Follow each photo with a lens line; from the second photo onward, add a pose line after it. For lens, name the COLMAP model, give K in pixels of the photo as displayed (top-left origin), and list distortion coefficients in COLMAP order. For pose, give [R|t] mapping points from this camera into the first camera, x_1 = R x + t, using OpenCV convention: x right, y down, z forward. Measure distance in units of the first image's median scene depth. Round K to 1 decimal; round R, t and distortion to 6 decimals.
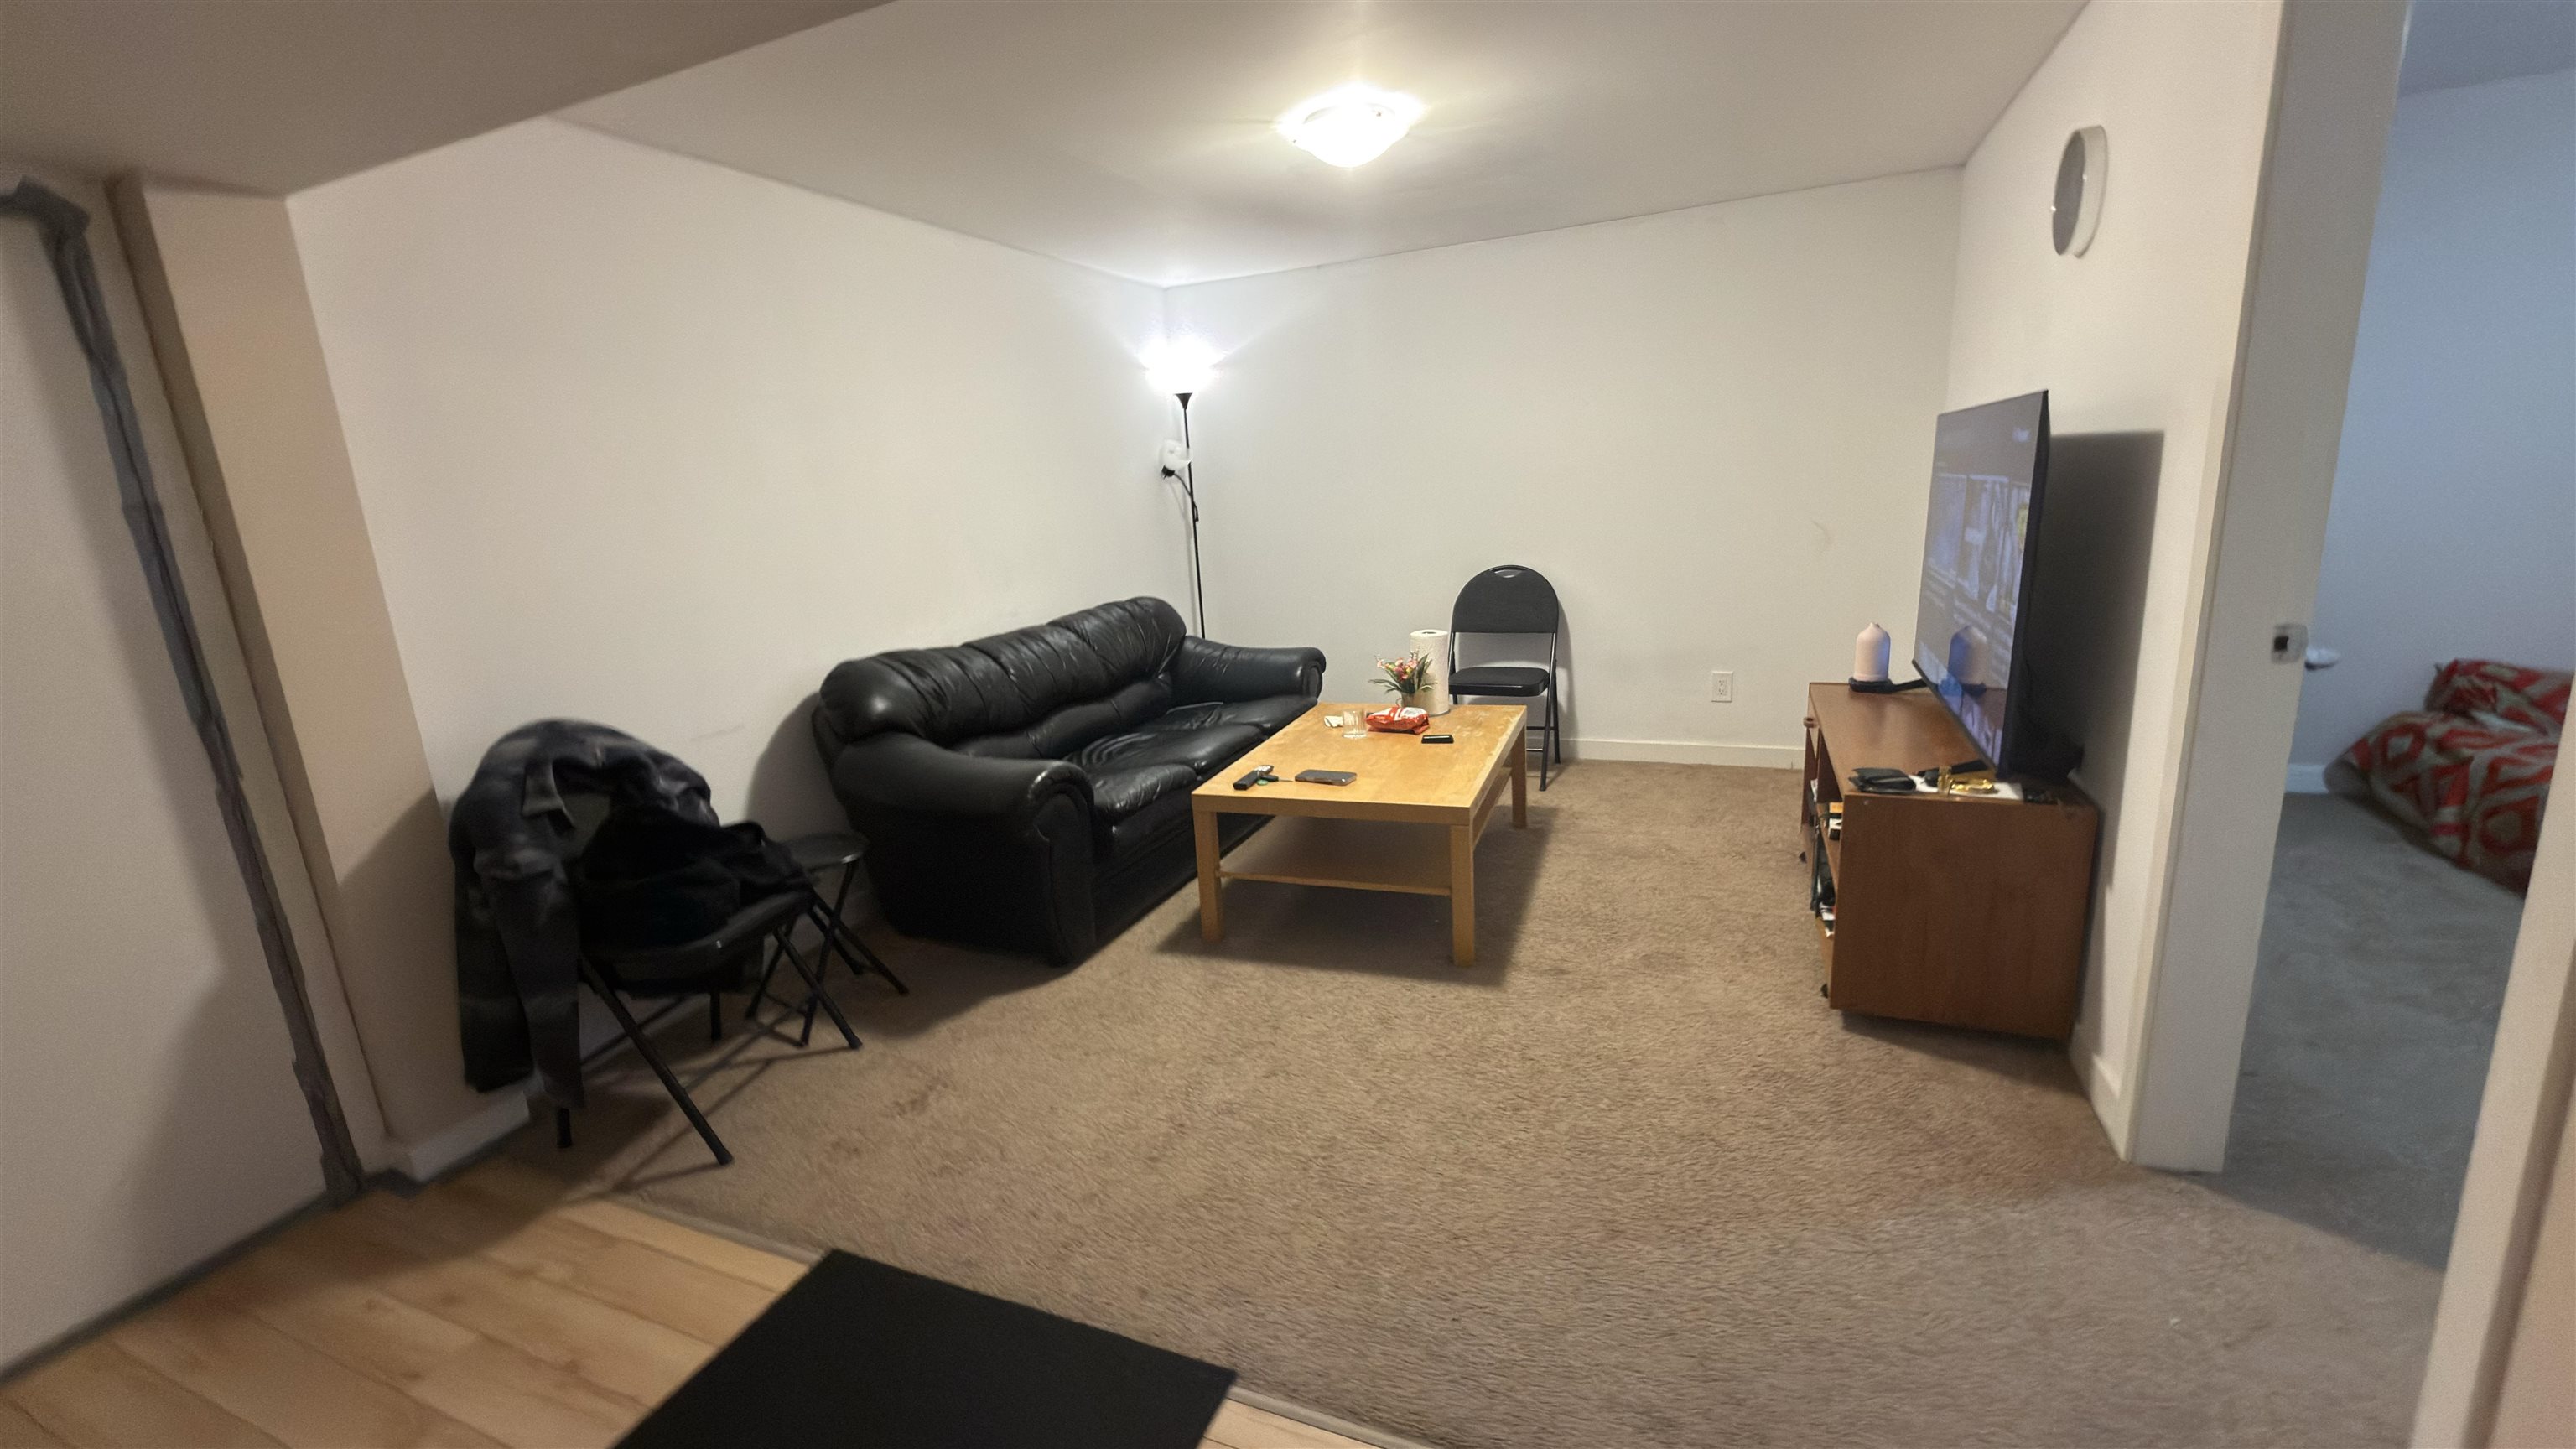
lens RADIAL K [[1025.8, 0, 1282.1], [0, 1025.8, 713.1], [0, 0, 1]] dist [-0.002557, 0.000604]
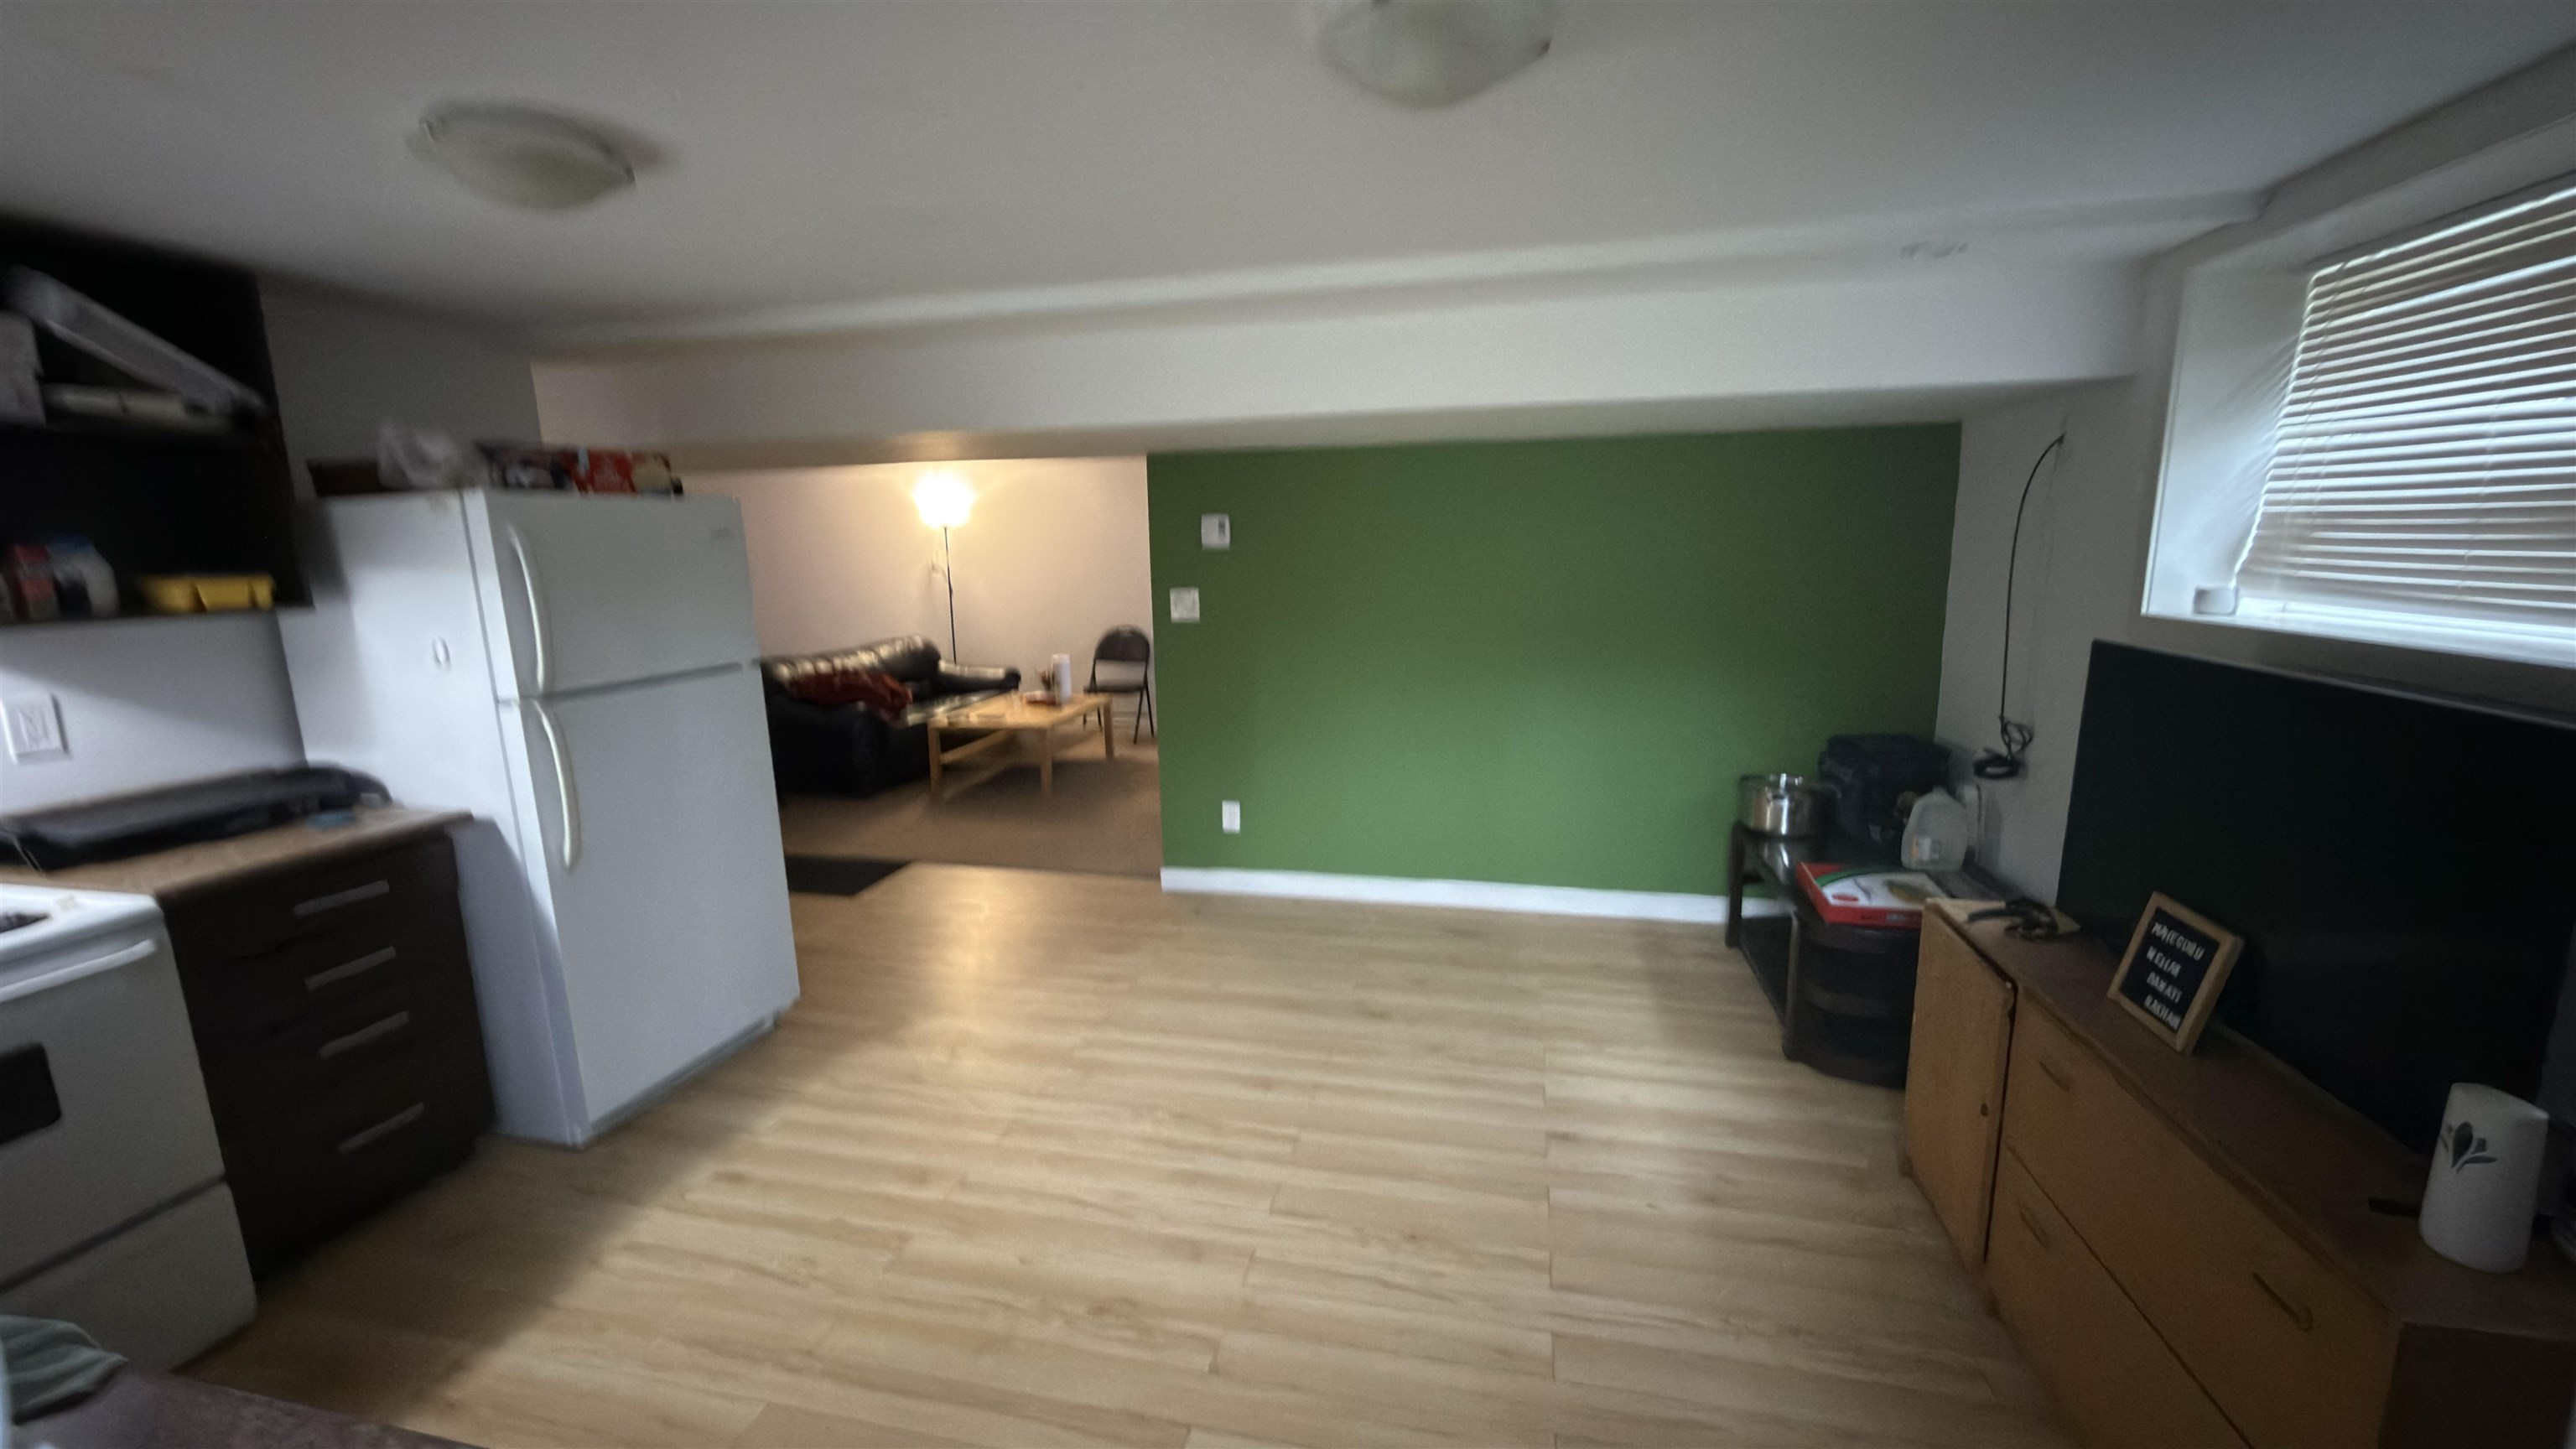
lens RADIAL K [[1025.8, 0, 1289.6], [0, 1025.8, 733.4], [0, 0, 1]] dist [-0.002557, 0.000604]
pose [[0.981854, 0.020078, 0.188574, 0.178177], [-0.009076, 0.998215, -0.059023, 0.160729], [-0.189422, 0.056240, 0.980284, -0.902796]]
